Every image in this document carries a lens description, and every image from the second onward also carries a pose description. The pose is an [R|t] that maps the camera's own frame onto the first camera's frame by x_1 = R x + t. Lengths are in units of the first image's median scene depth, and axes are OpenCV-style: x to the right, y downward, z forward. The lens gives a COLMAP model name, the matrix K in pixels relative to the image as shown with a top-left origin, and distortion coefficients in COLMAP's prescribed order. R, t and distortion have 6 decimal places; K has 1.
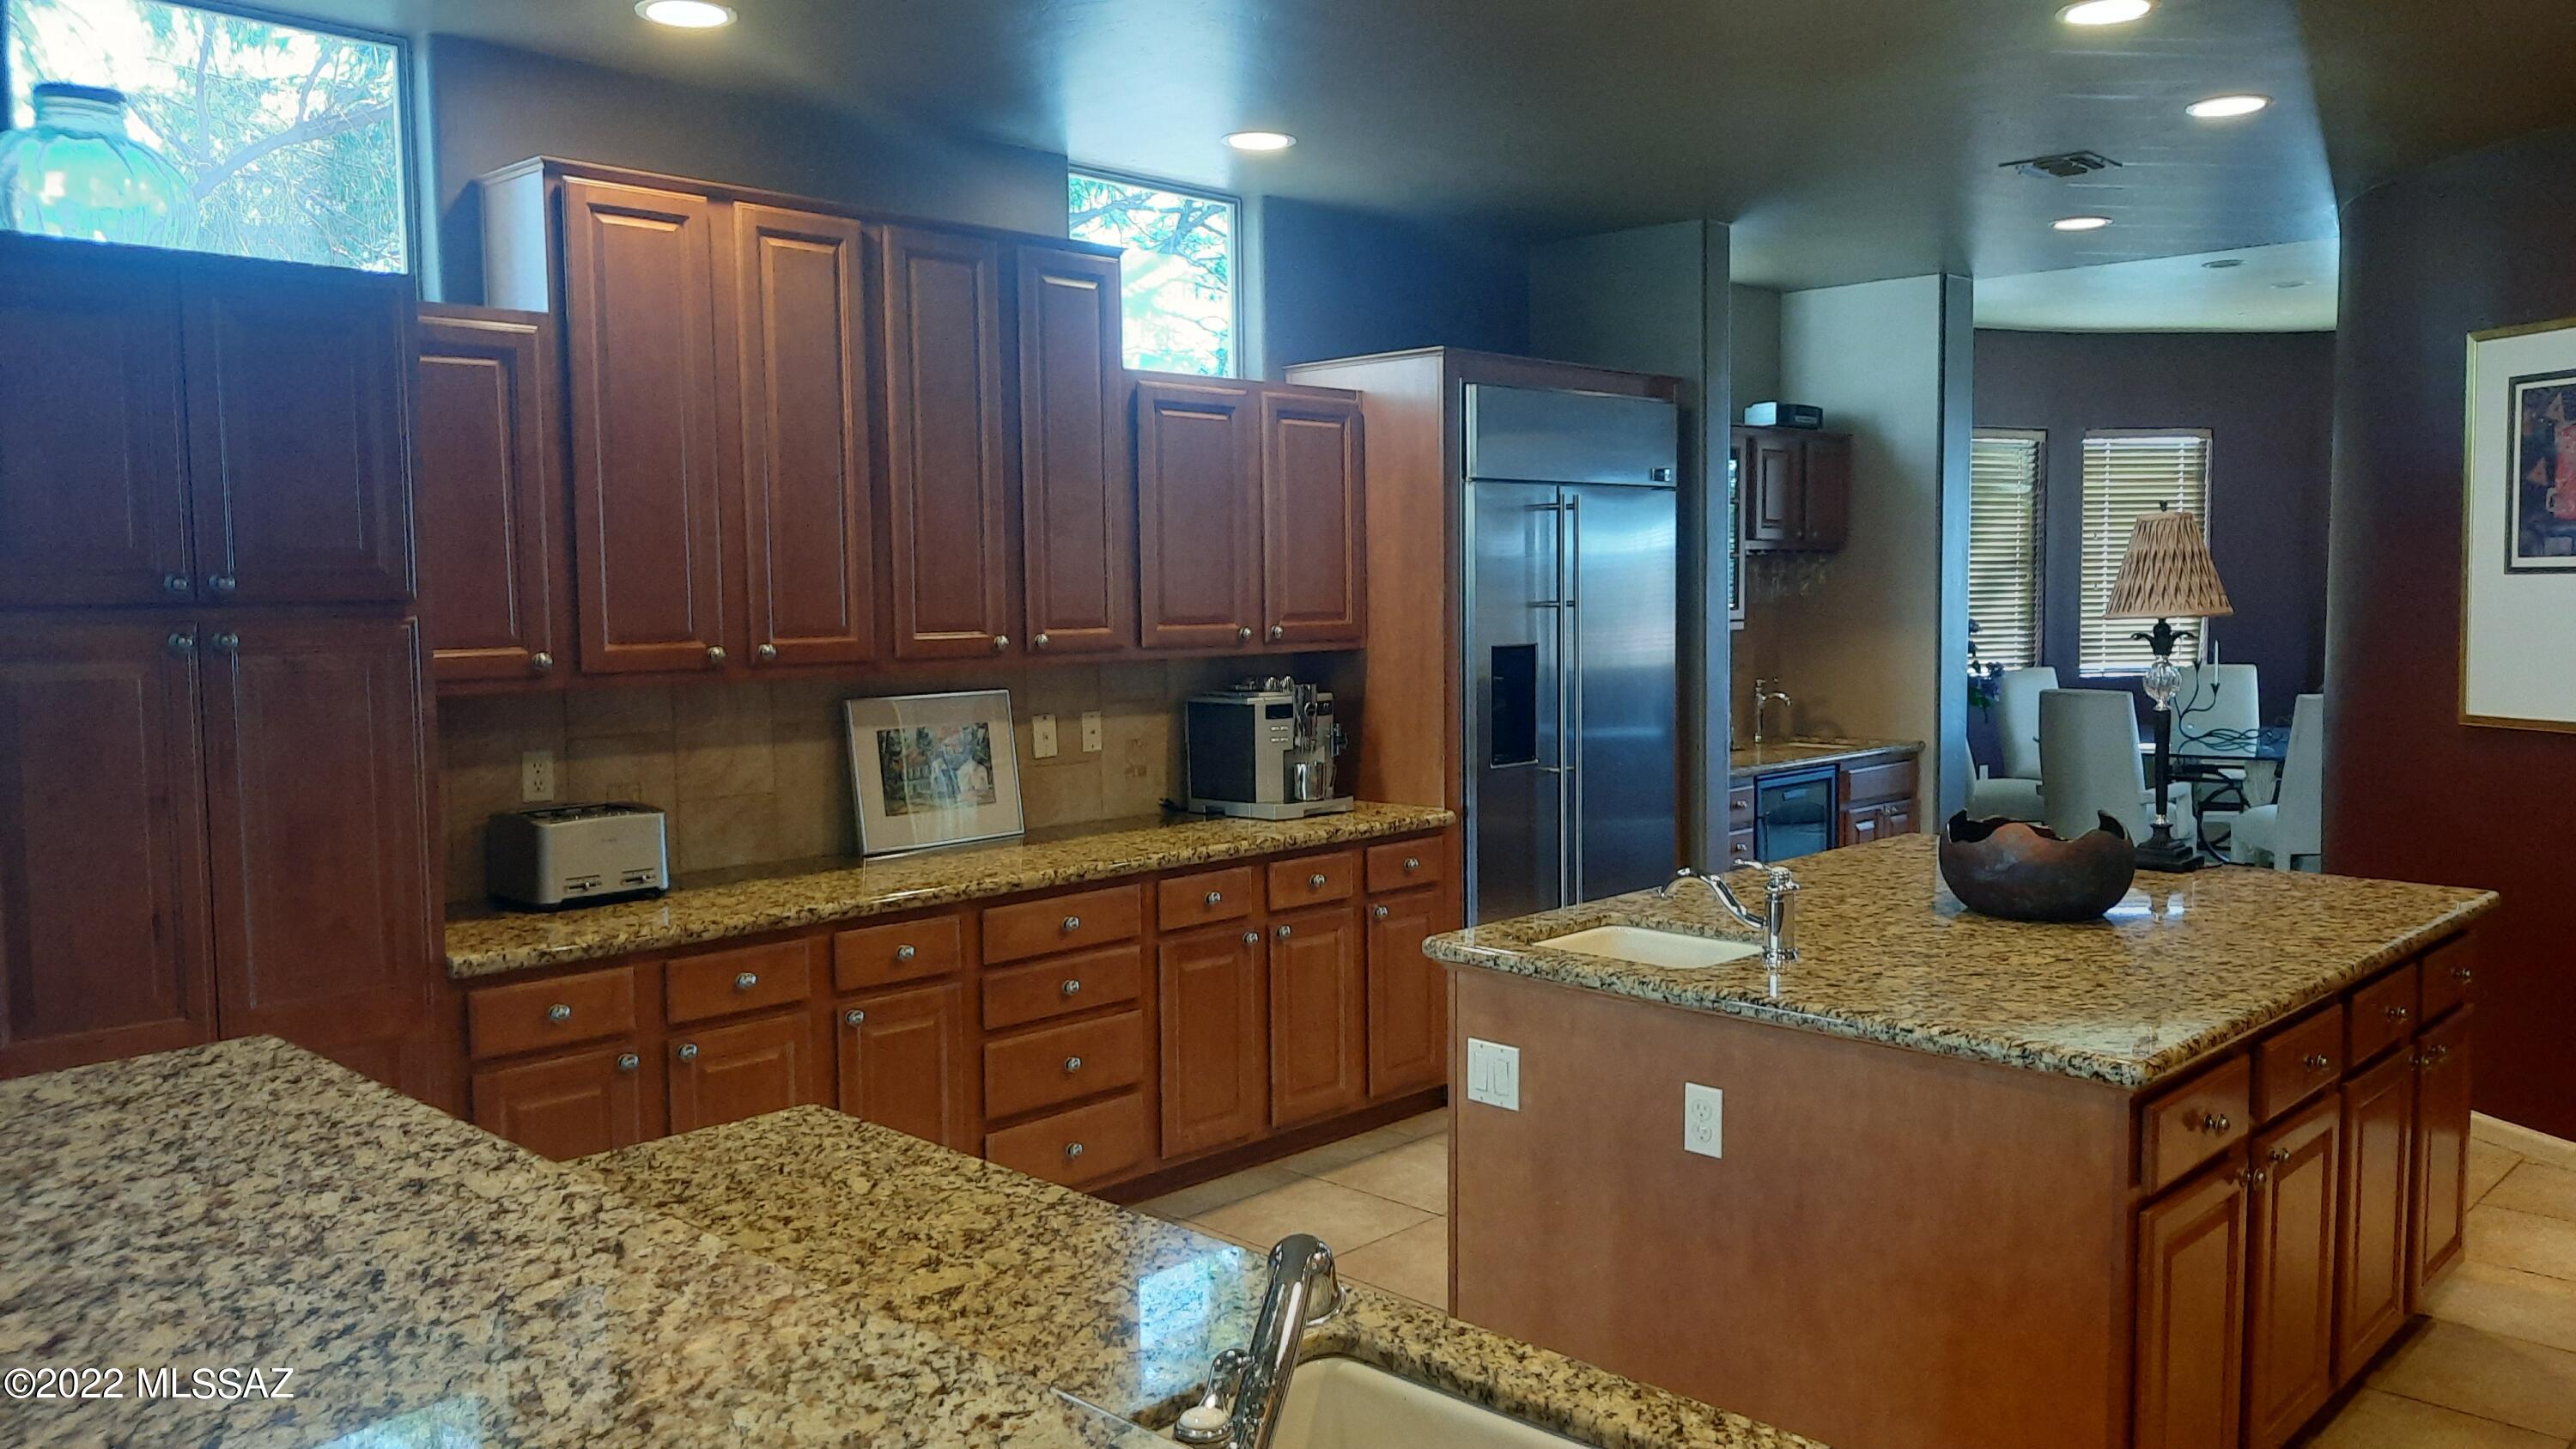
lens RADIAL K [[1906.0, 0, 1288.0], [0, 1906.0, 724.5], [0, 0, 1]] dist [0.051160, -0.054708]
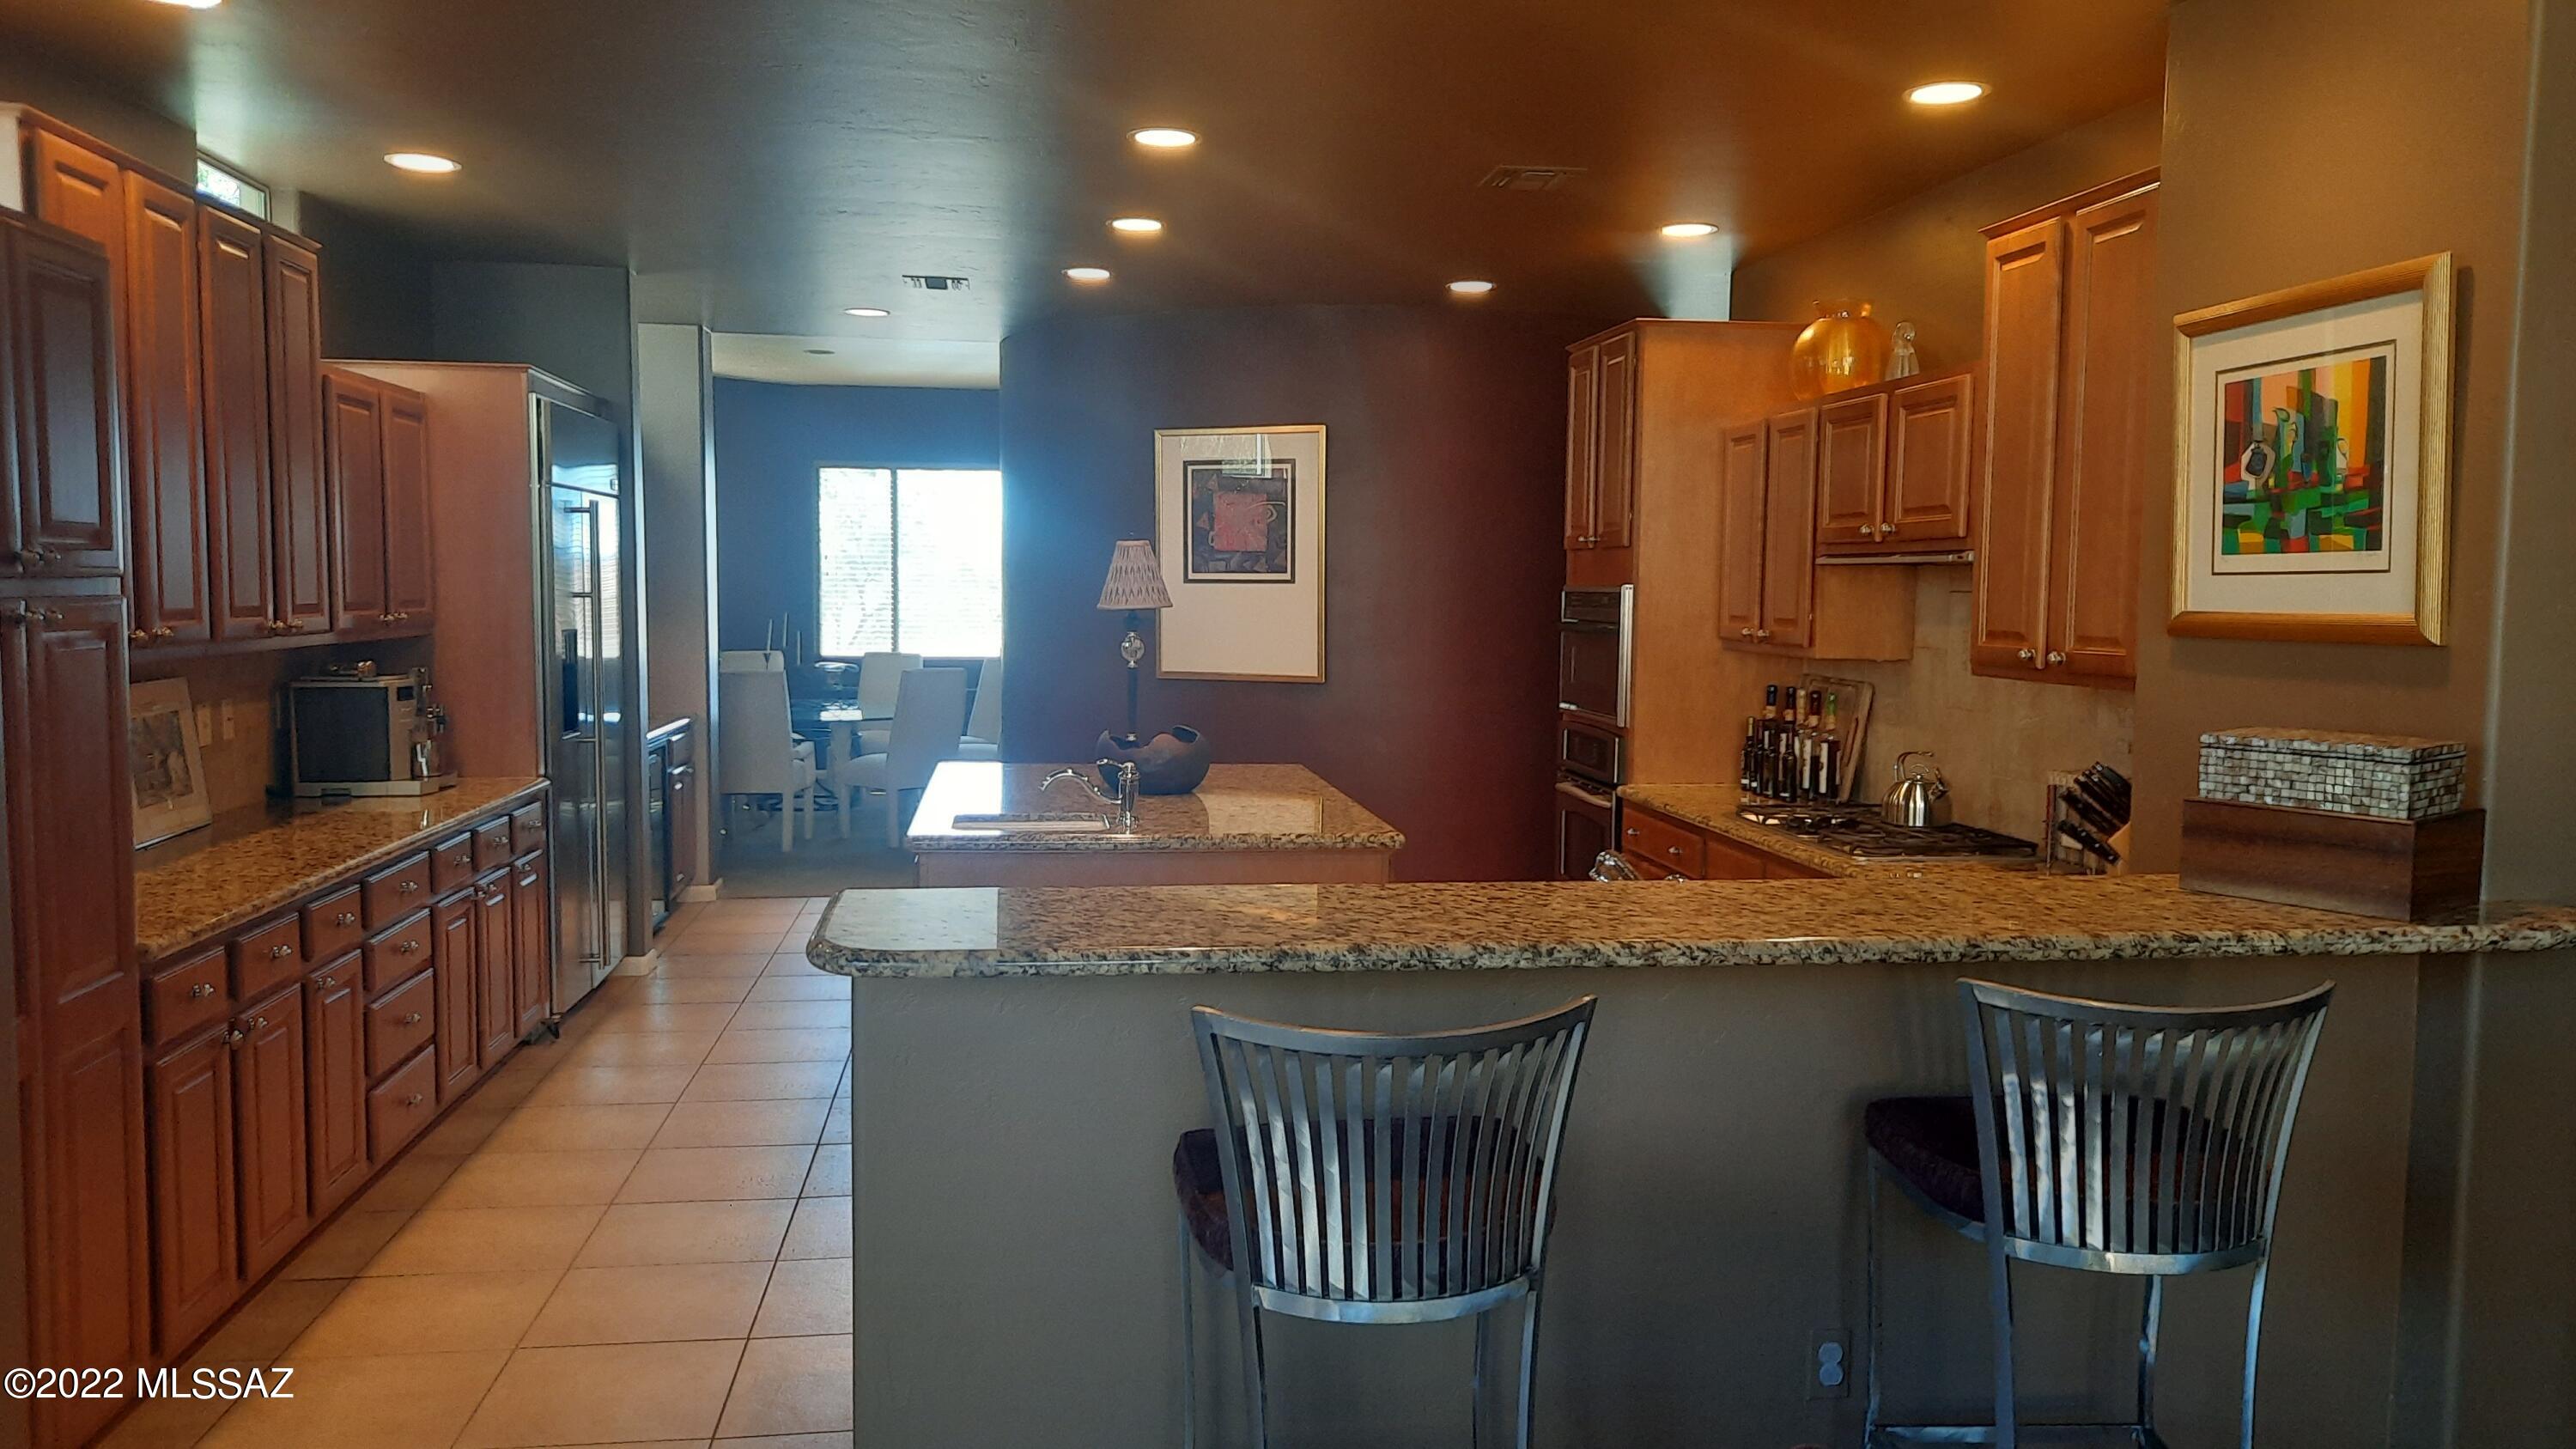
lens RADIAL K [[1906.0, 0, 1288.0], [0, 1906.0, 724.5], [0, 0, 1]] dist [0.051160, -0.054708]
pose [[0.614292, -0.043755, 0.787865, -0.547016], [0.042982, 0.998835, 0.021959, 0.007988], [-0.787907, 0.020375, 0.615457, -0.041304]]
